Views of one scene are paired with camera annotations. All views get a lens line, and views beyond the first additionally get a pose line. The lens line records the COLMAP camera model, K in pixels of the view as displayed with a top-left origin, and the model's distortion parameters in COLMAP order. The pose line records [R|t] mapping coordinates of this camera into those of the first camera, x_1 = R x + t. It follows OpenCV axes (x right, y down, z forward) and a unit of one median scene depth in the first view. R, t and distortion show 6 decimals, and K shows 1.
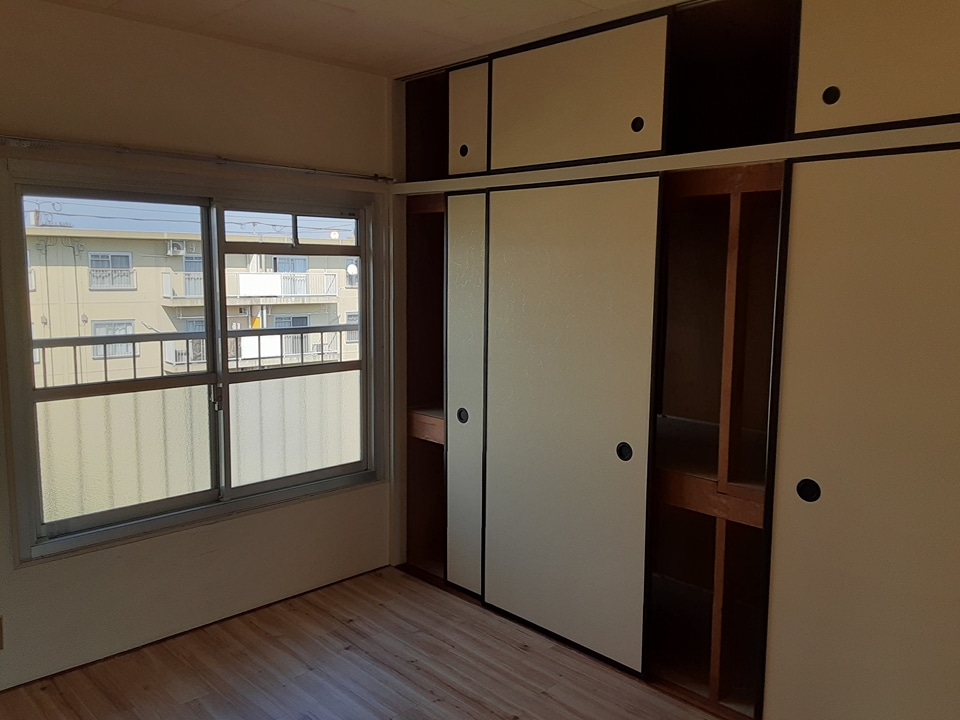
lens RADIAL K [[780.6, 0, 472.4], [0, 780.6, 351.3], [0, 0, 1]] dist [0.104985, -0.132383]
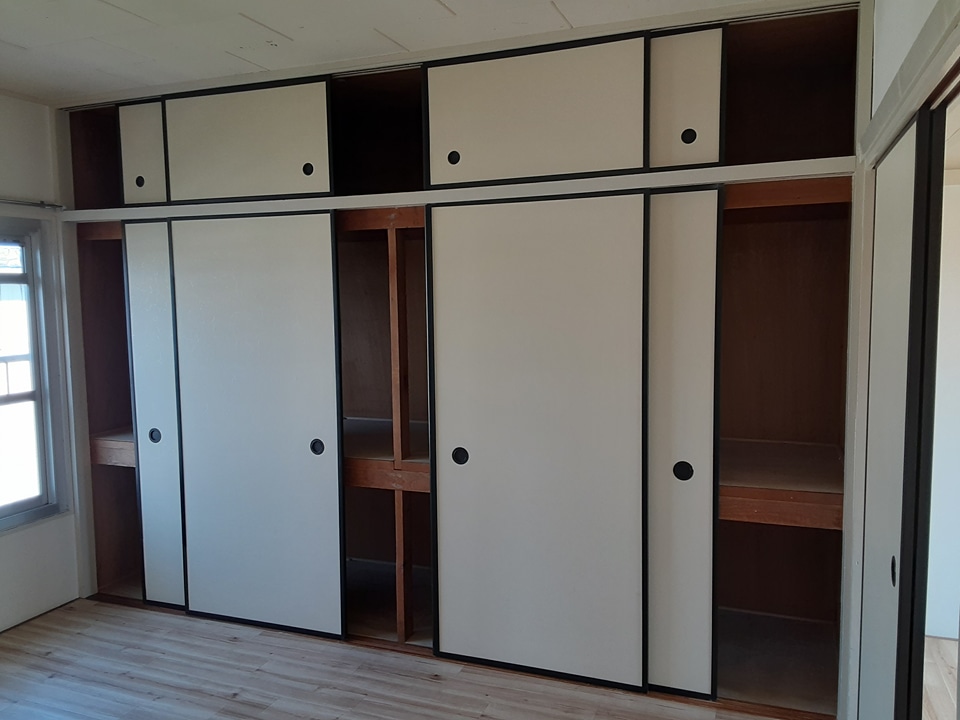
lens RADIAL K [[780.6, 0, 469.1], [0, 780.6, 345.7], [0, 0, 1]] dist [0.104985, -0.132383]
pose [[0.914701, -0.060122, 0.399633, -0.049254], [0.071248, 0.997374, -0.013029, 0.007968], [-0.397800, 0.040391, 0.916583, -0.143012]]
